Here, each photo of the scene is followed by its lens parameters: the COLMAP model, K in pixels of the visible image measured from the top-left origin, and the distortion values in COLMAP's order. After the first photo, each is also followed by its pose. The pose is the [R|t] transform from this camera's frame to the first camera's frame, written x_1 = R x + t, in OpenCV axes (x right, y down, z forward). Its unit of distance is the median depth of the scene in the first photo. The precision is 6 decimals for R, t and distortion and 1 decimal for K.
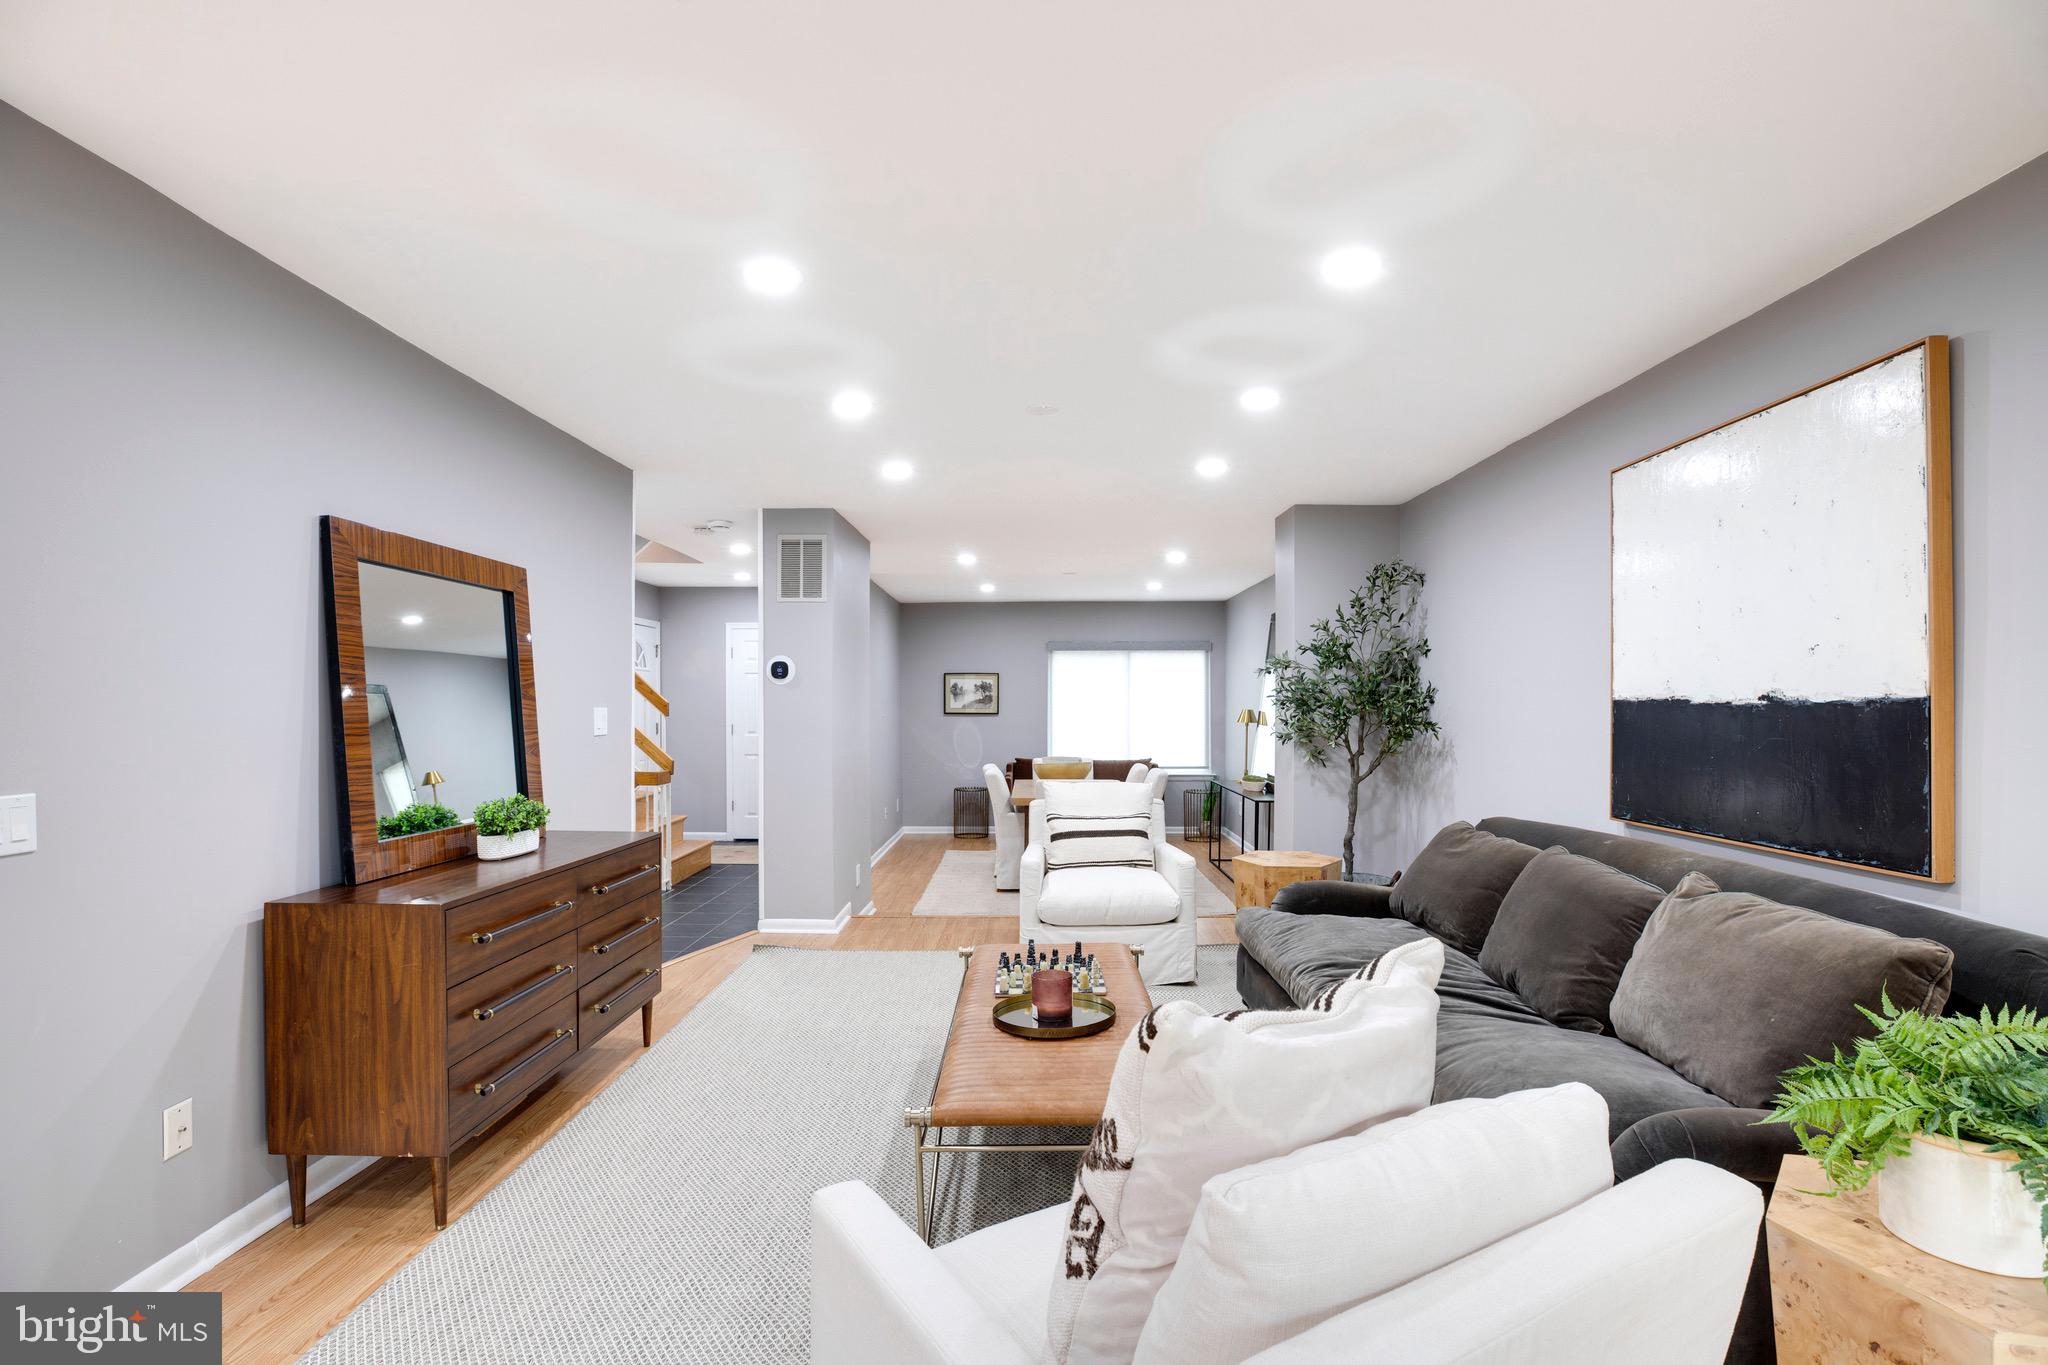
lens RADIAL K [[953.5, 0, 1022.4], [0, 953.5, 696.0], [0, 0, 1]] dist [-0.047373, 0.014883]
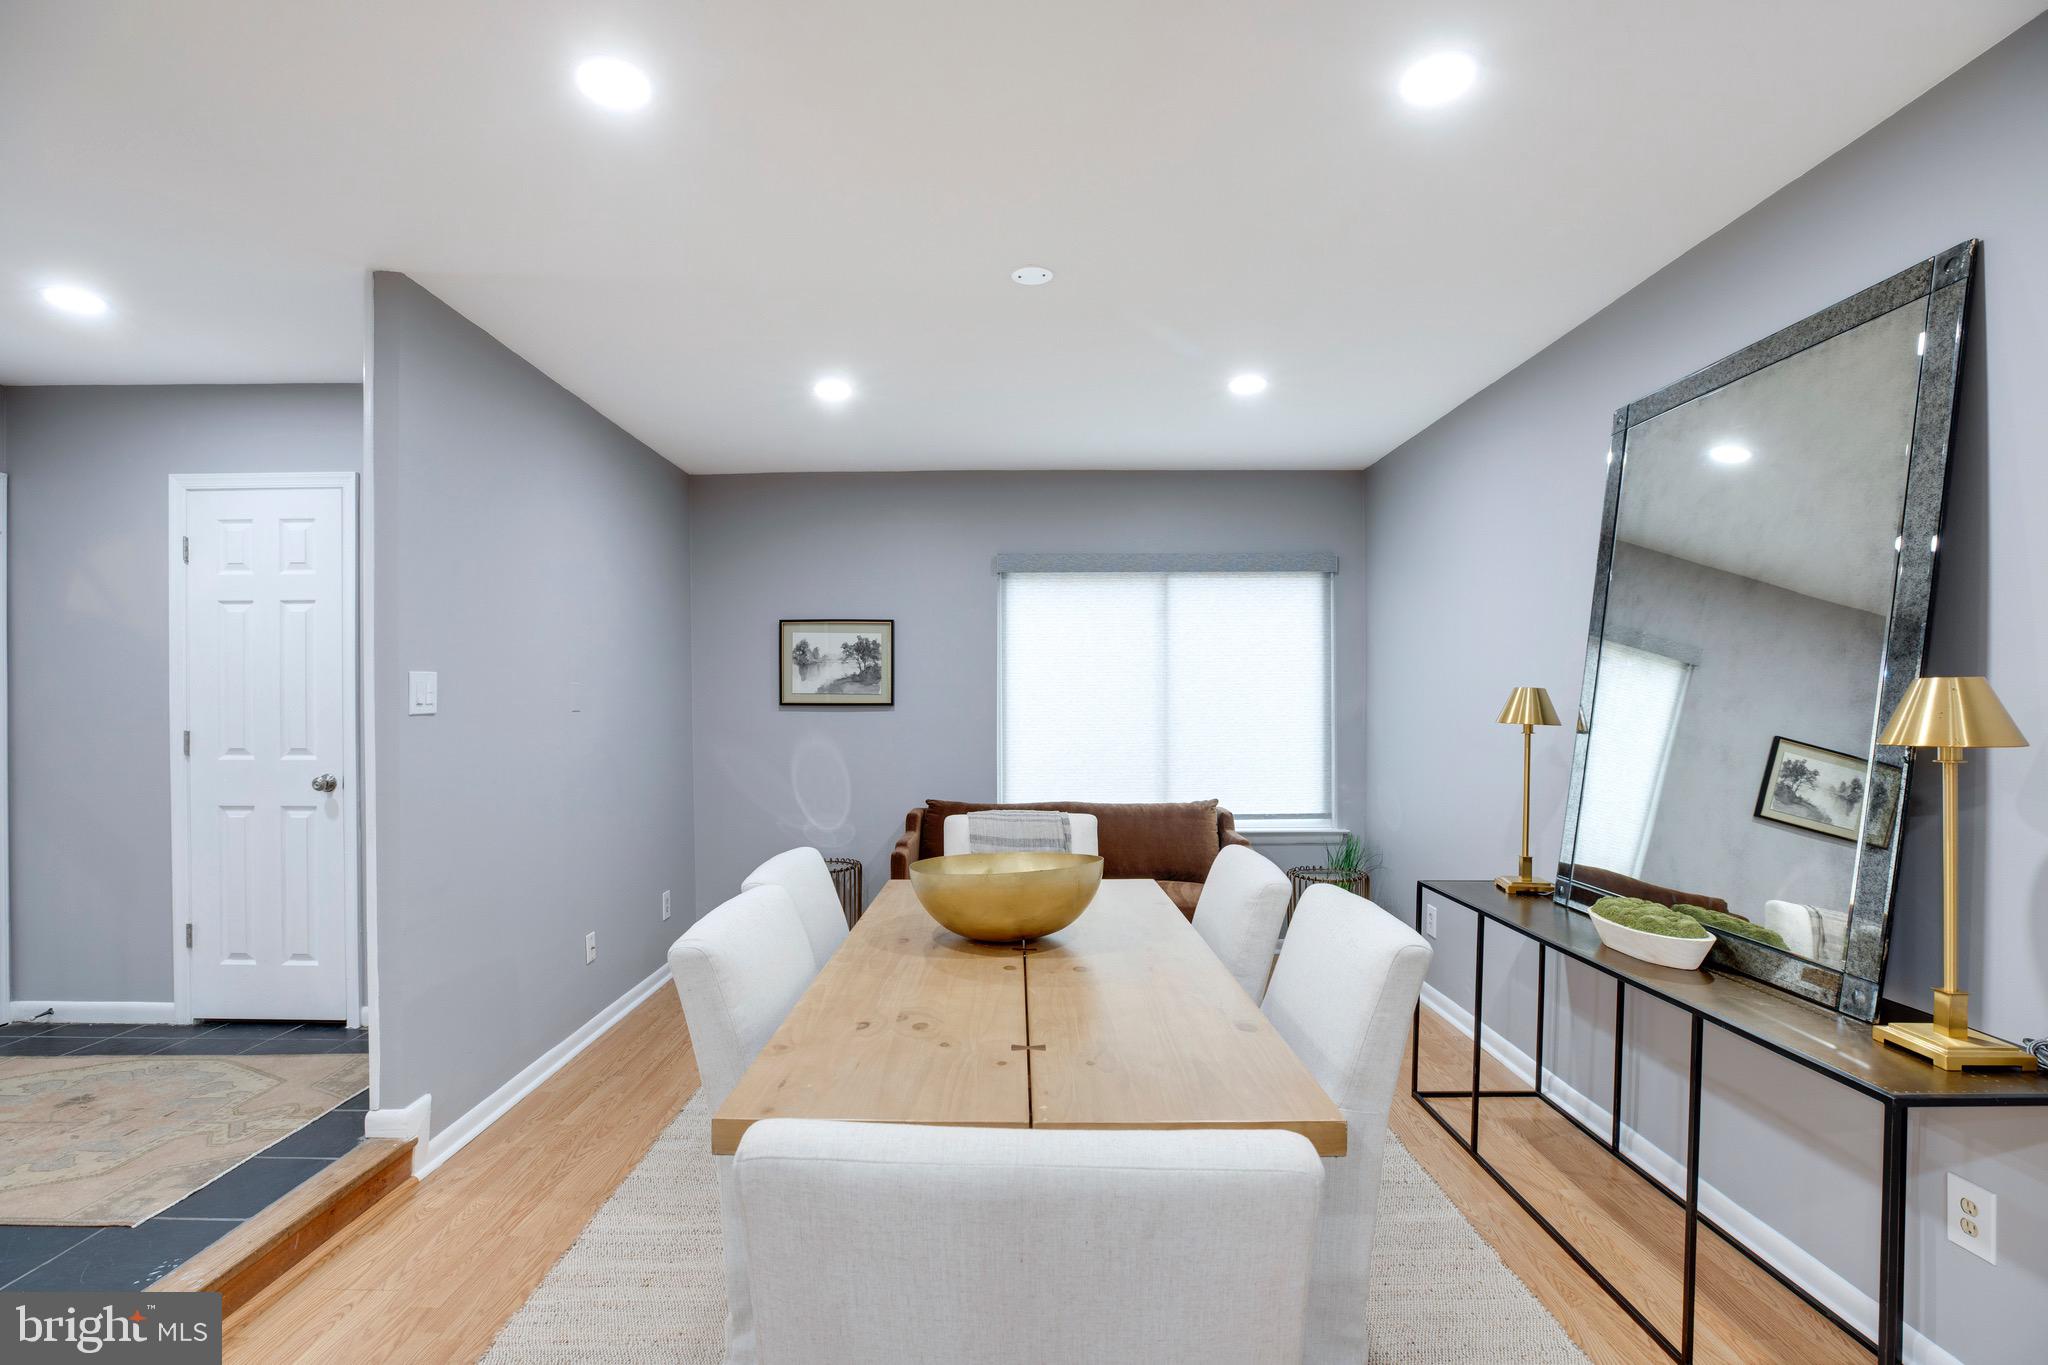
lens RADIAL K [[966.3, 0, 1033.8], [0, 966.3, 715.4], [0, 0, 1]] dist [-0.051596, 0.017338]
pose [[0.999567, -0.000677, 0.029414, 0.030937], [-0.000086, 0.999663, 0.025946, 0.011232], [-0.029421, -0.025938, 0.999231, 0.514555]]
